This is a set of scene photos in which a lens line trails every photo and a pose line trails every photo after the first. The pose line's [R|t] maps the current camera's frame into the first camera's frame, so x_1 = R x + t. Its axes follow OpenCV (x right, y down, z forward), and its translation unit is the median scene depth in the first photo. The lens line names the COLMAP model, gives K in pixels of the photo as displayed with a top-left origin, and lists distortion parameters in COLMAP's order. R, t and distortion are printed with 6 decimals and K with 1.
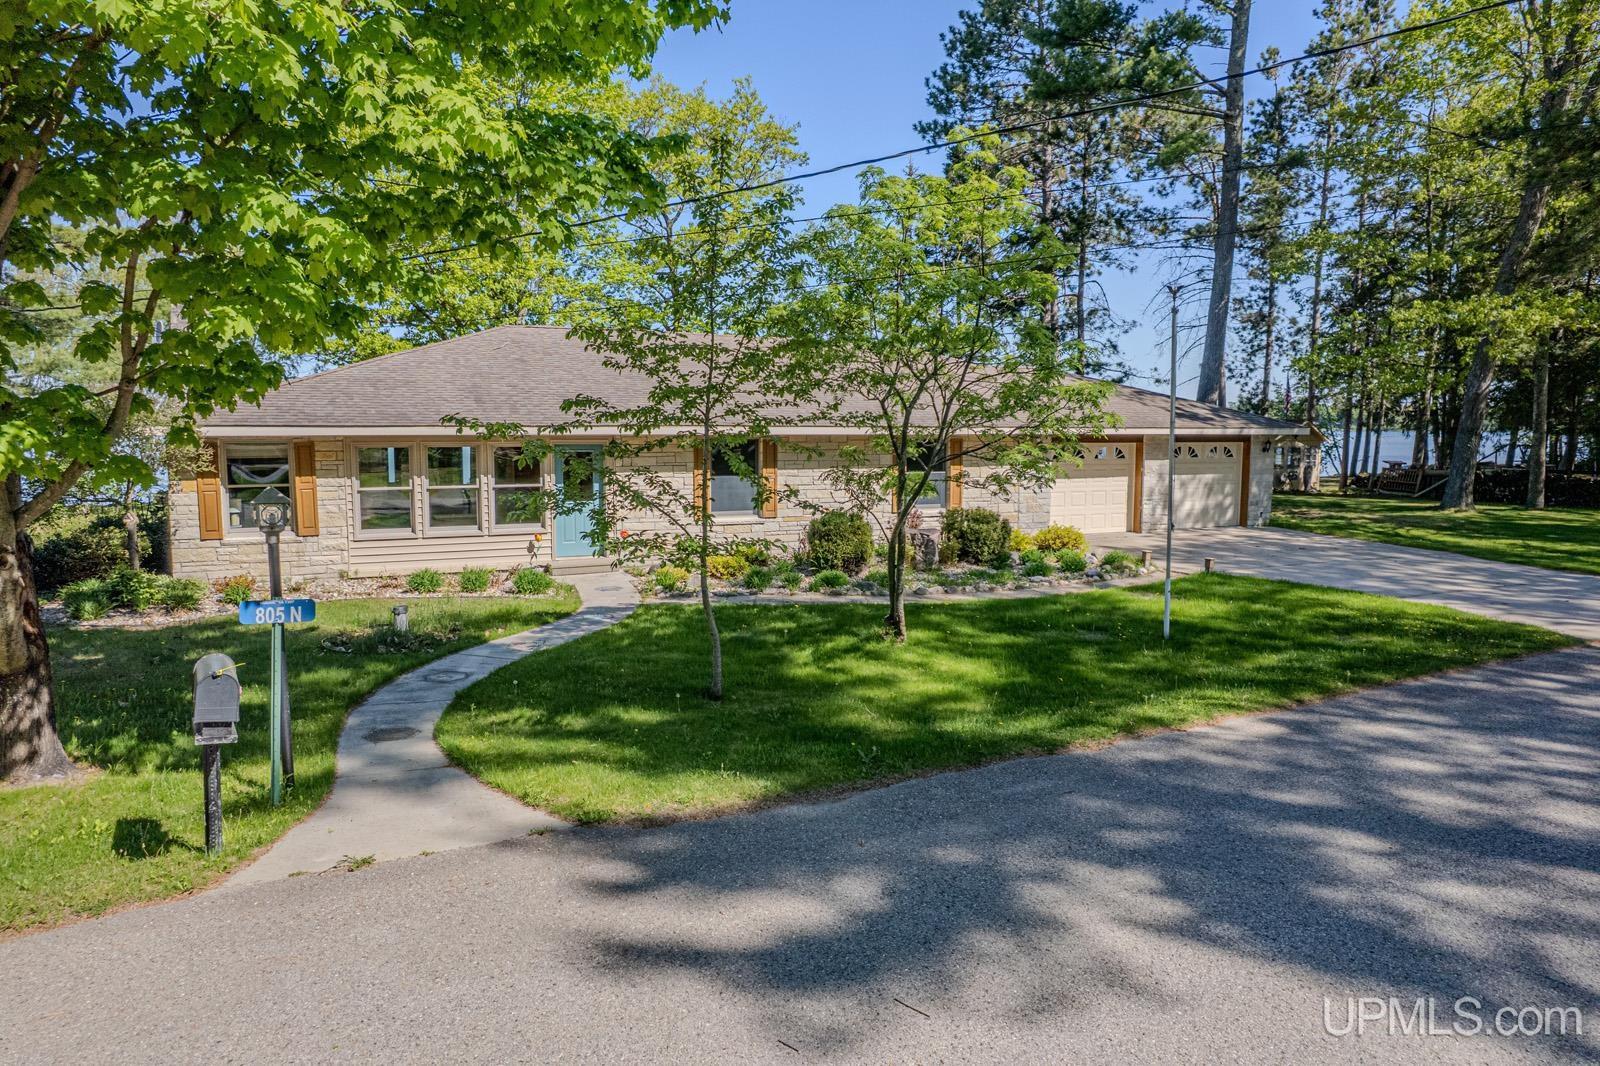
lens RADIAL K [[1035.0, 0, 800.0], [0, 1035.0, 533.0], [0, 0, 1]] dist [-0.078714, 0.071283]
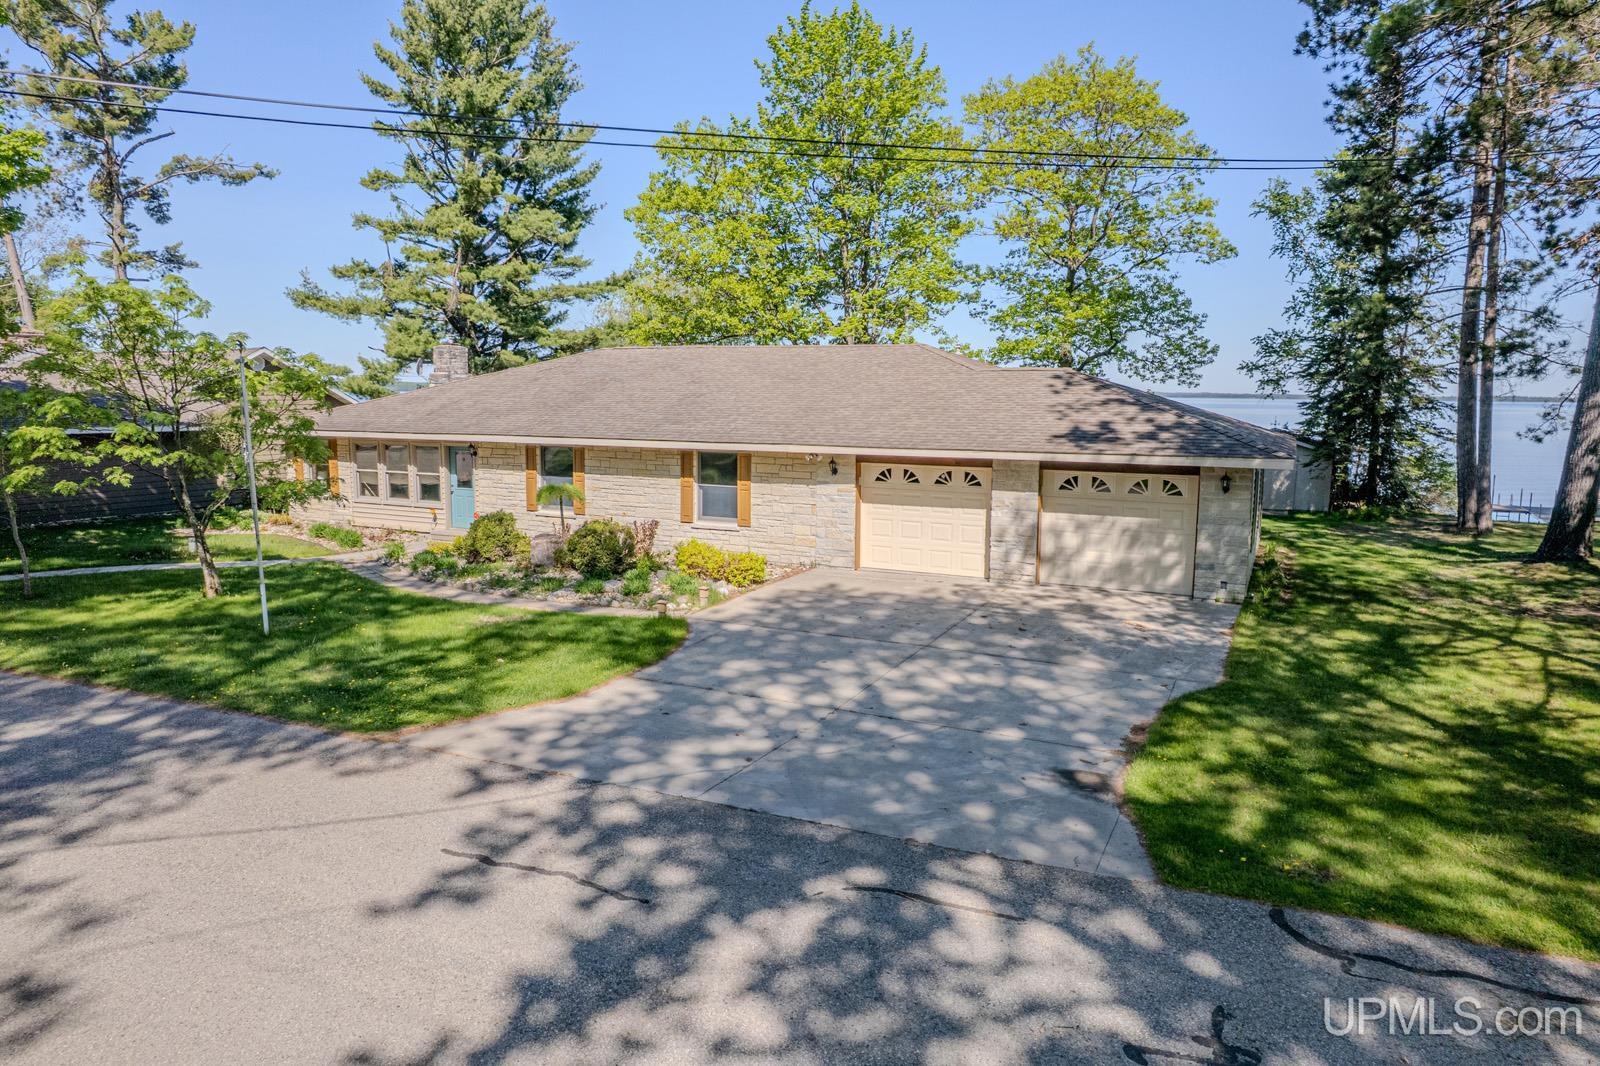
lens RADIAL K [[1035.0, 0, 800.0], [0, 1035.0, 533.0], [0, 0, 1]] dist [-0.078714, 0.071283]
pose [[0.614064, 0.084034, -0.784770, 0.957153], [-0.110369, 0.993689, 0.020045, -0.040005], [0.781501, 0.074305, 0.619463, 0.412753]]
